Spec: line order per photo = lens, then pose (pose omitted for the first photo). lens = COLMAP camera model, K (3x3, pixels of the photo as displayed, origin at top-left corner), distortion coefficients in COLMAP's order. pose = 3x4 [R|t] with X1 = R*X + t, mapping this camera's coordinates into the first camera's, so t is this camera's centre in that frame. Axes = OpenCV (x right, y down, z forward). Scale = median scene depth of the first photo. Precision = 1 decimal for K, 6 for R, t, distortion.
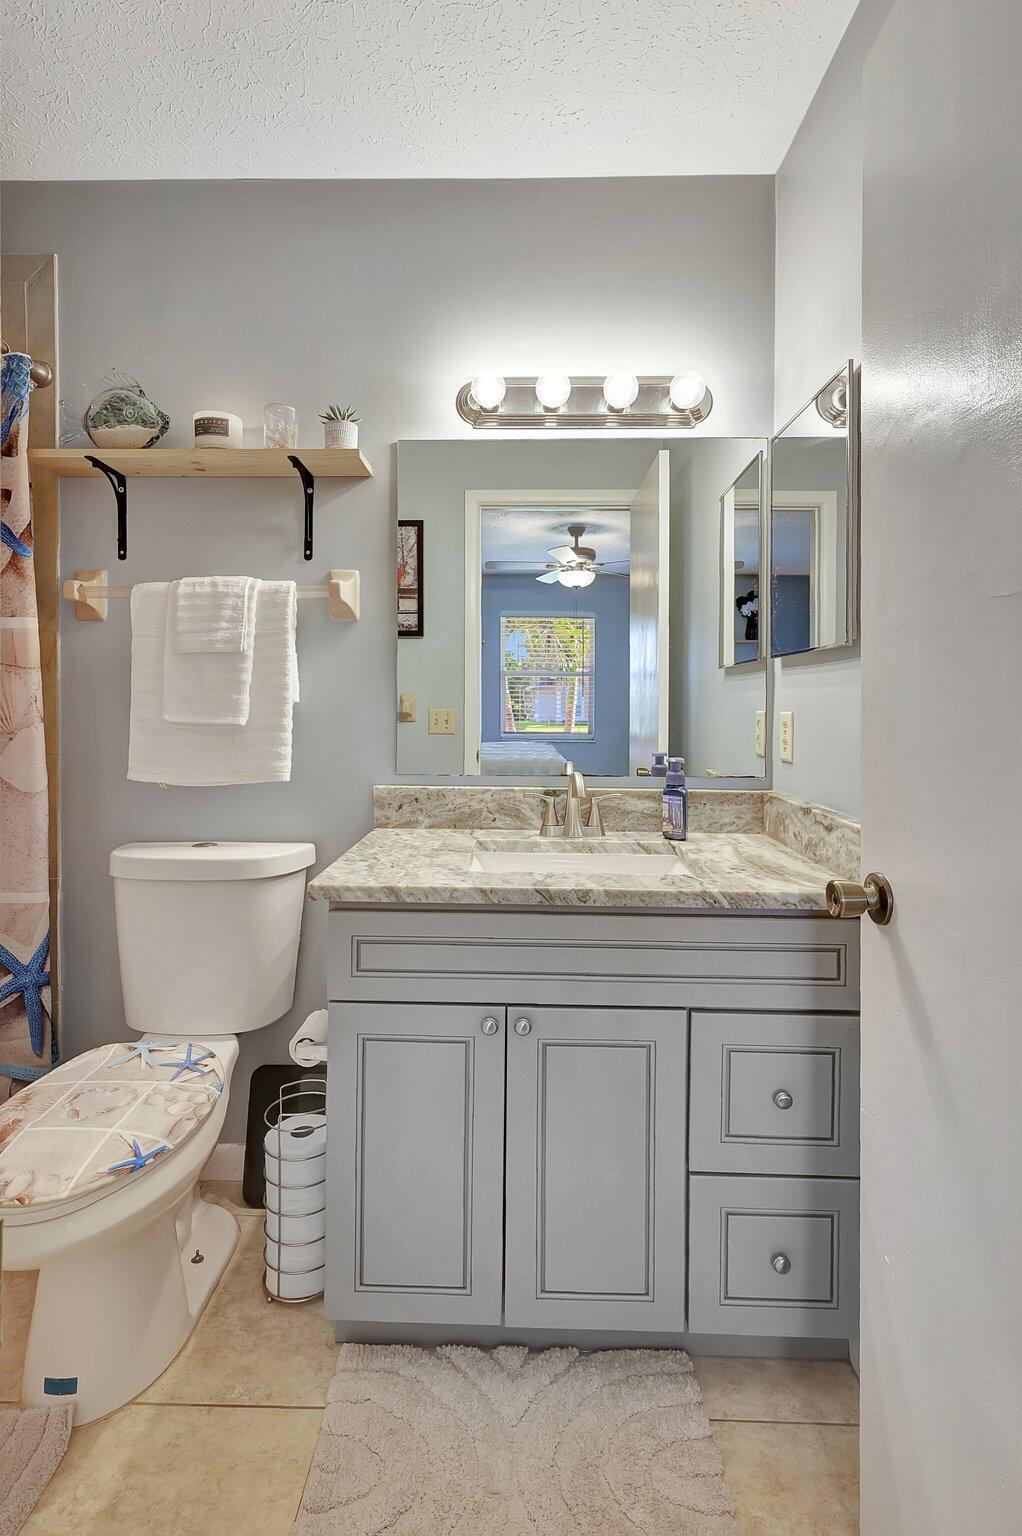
lens RADIAL K [[717.5, 0, 555.0], [0, 717.5, 707.2], [0, 0, 1]] dist [0.001153, 0.000206]
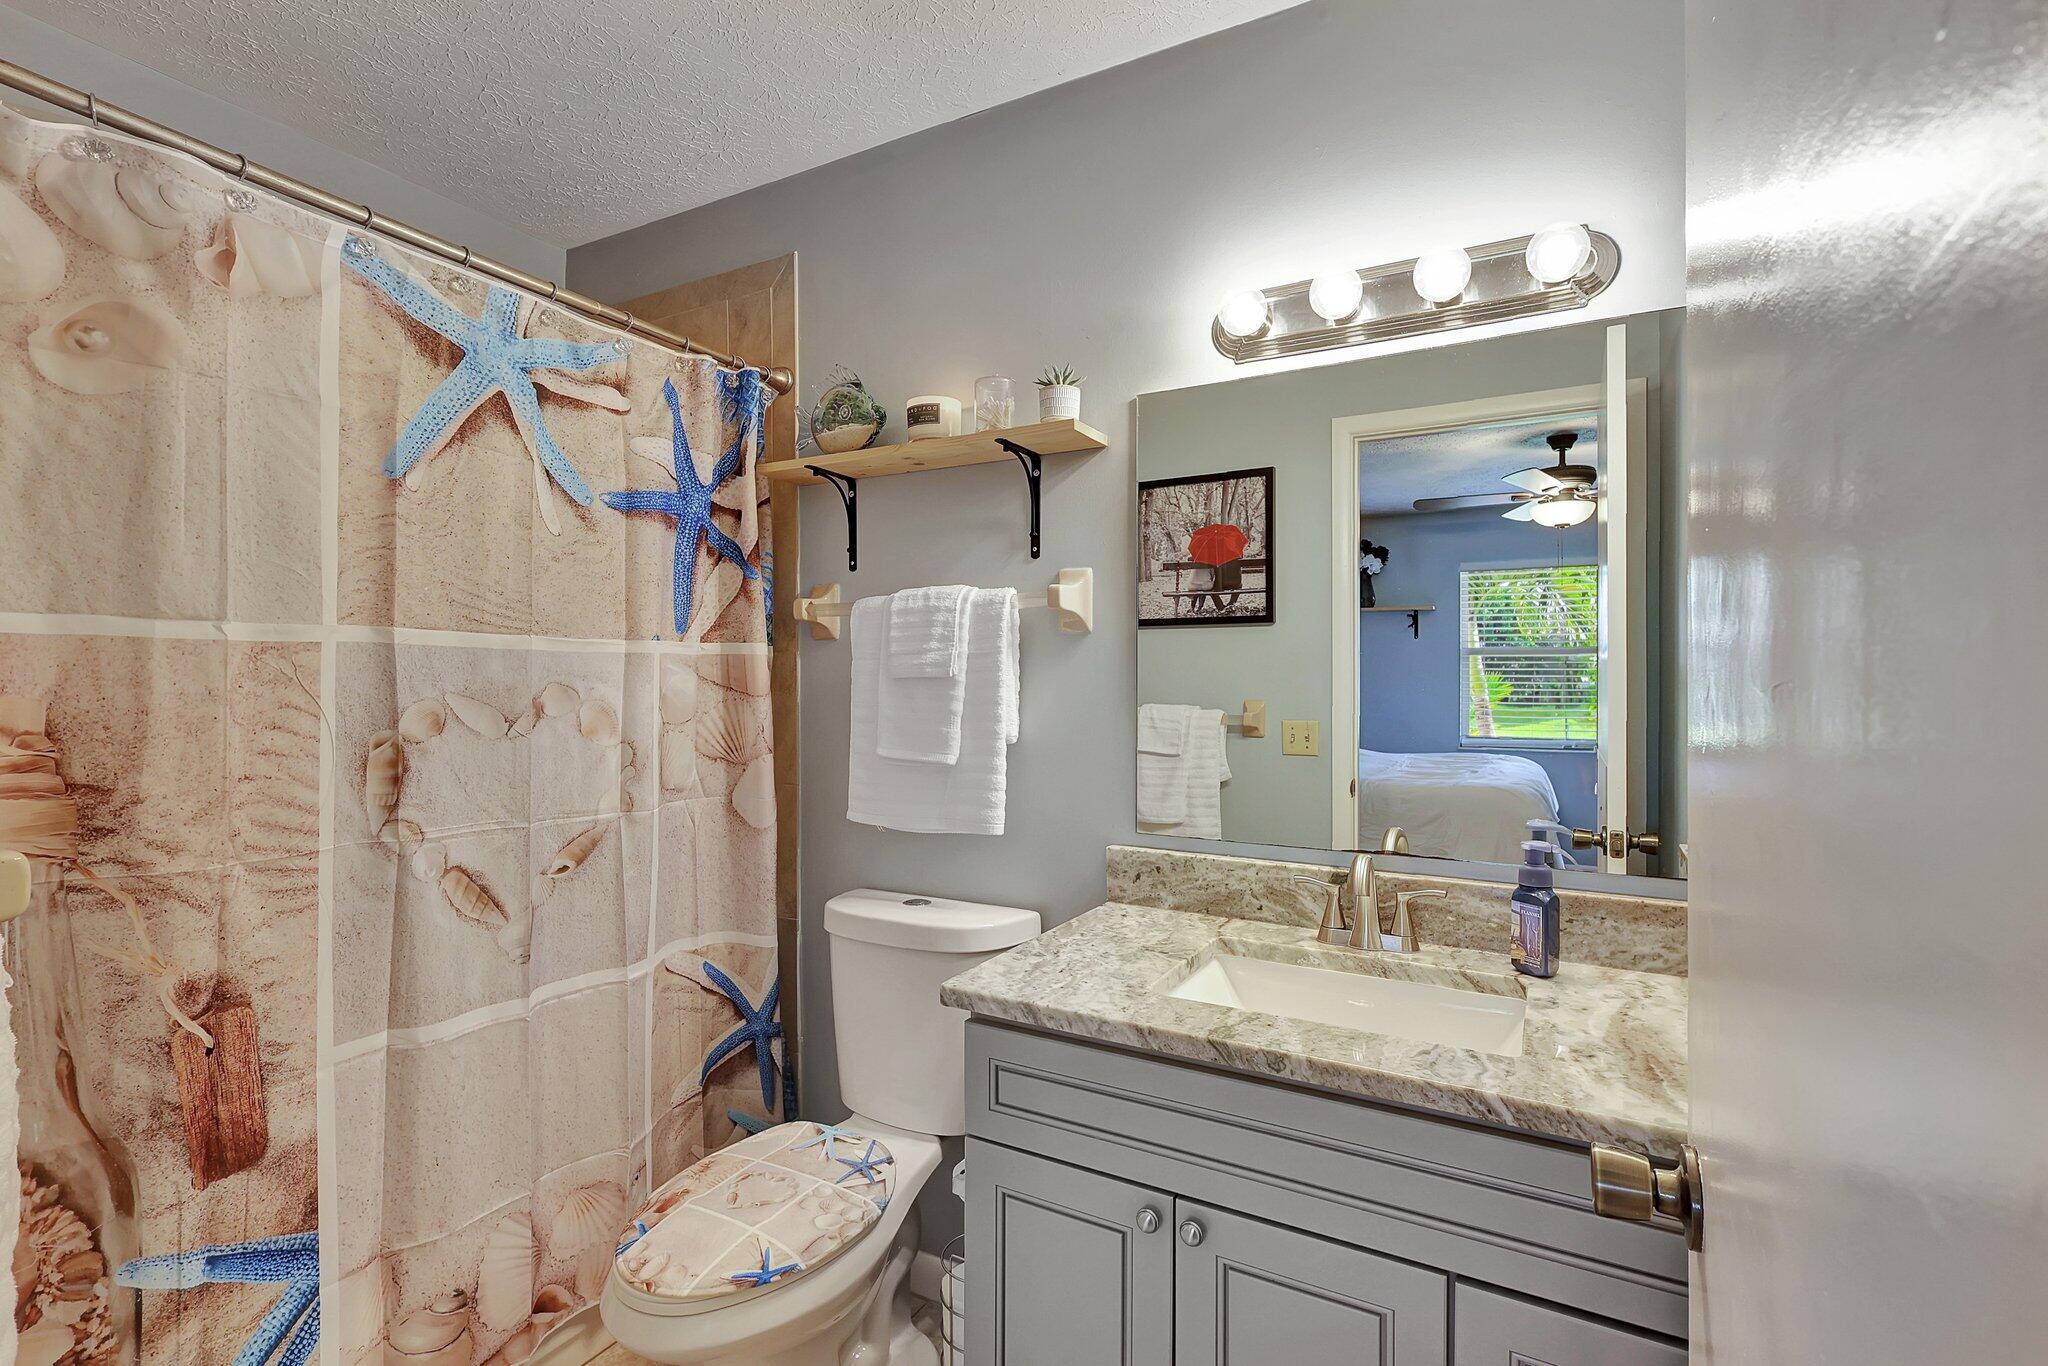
lens RADIAL K [[956.7, 0, 1073.5], [0, 956.7, 672.8], [0, 0, 1]] dist [0.001153, 0.000206]
pose [[0.886831, -0.003842, -0.462079, 0.203186], [-0.006476, 0.999764, -0.020743, -0.058622], [0.462049, 0.021388, 0.886596, 0.074845]]
